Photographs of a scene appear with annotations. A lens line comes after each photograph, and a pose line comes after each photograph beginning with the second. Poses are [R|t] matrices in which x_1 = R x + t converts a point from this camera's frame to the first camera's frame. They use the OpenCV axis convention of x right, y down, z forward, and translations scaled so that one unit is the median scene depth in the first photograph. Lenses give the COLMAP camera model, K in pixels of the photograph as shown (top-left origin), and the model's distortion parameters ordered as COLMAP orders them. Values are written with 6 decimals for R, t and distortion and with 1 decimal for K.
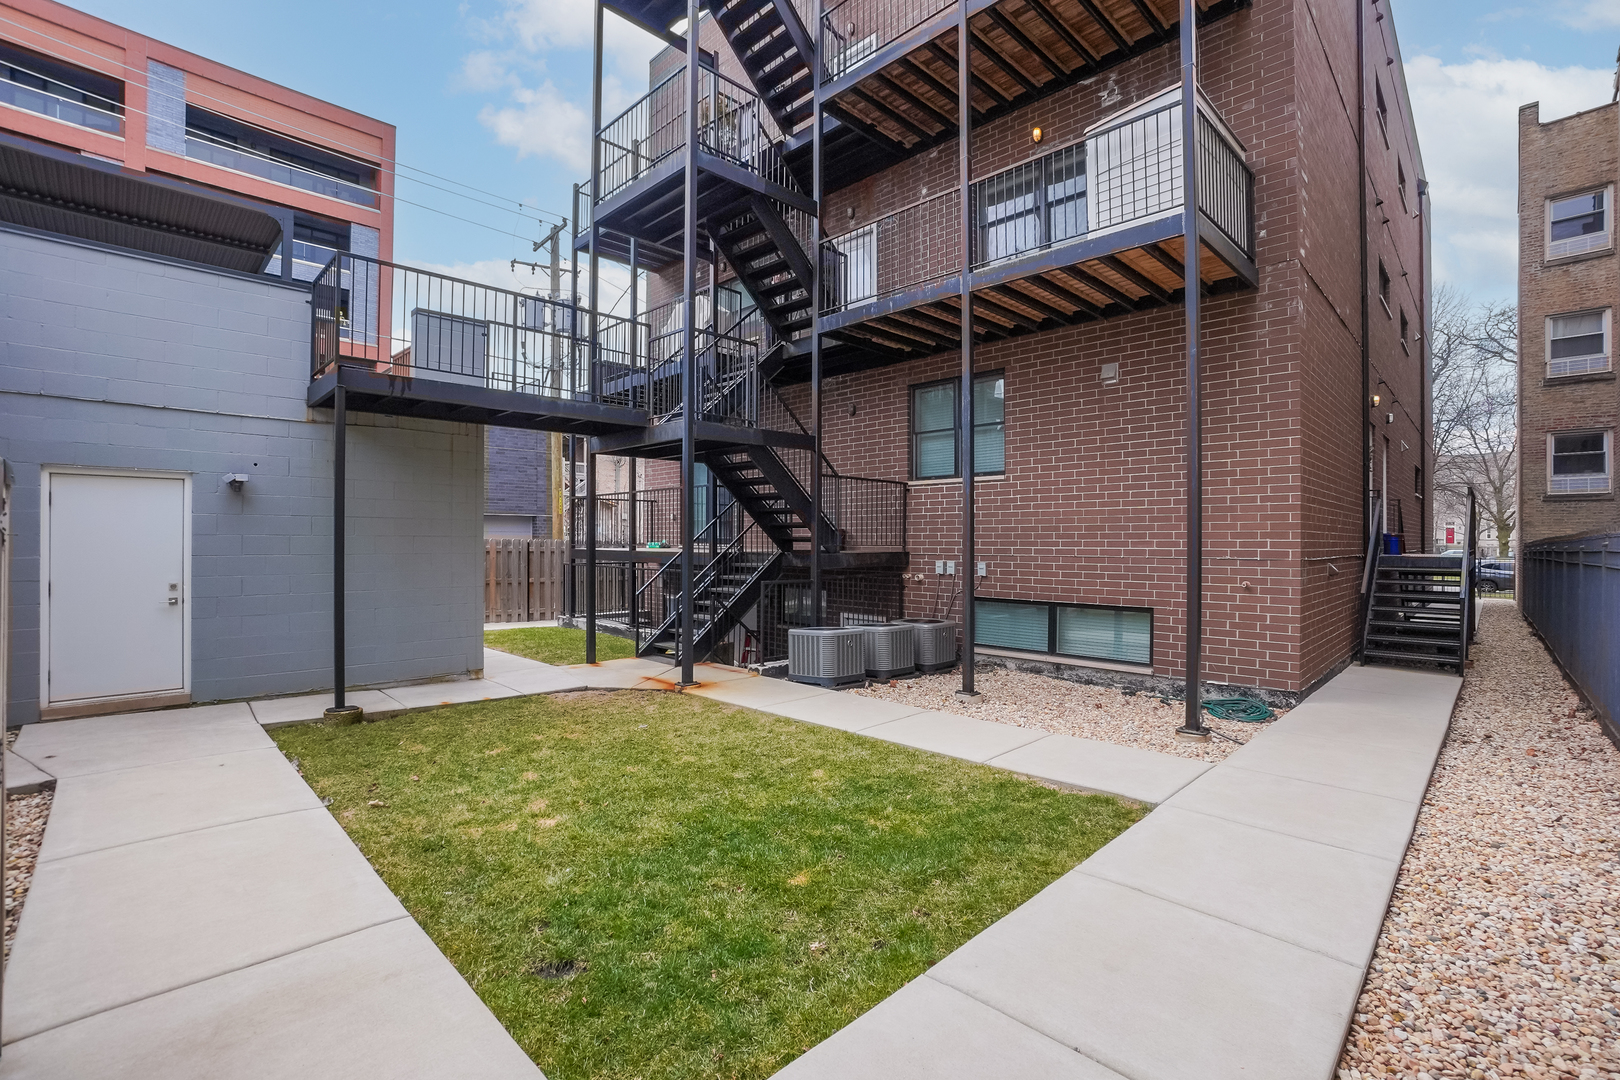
lens RADIAL K [[720.9, 0, 790.3], [0, 720.9, 524.2], [0, 0, 1]] dist [-0.068086, 0.024623]
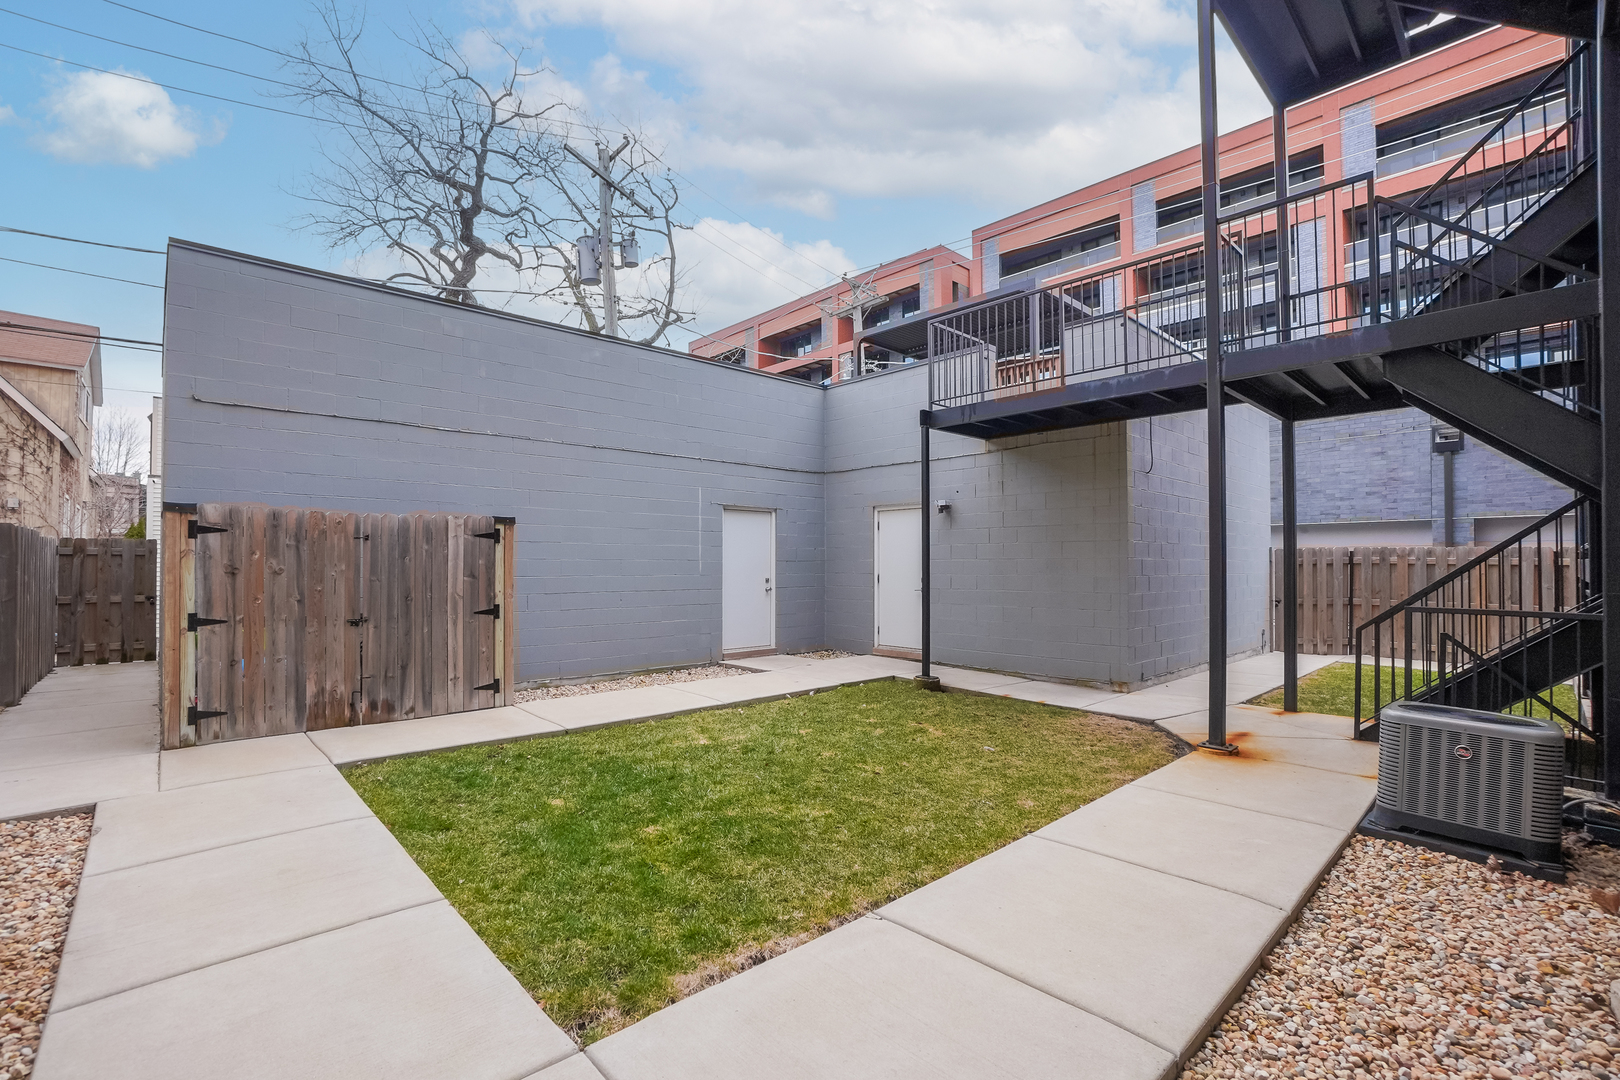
lens RADIAL K [[720.9, 0, 790.3], [0, 720.9, 524.2], [0, 0, 1]] dist [-0.068086, 0.024623]
pose [[-0.032842, -0.056608, -0.997856, 0.628911], [0.020202, 0.998153, -0.057289, 0.051100], [0.999256, -0.022040, -0.031638, 0.731344]]
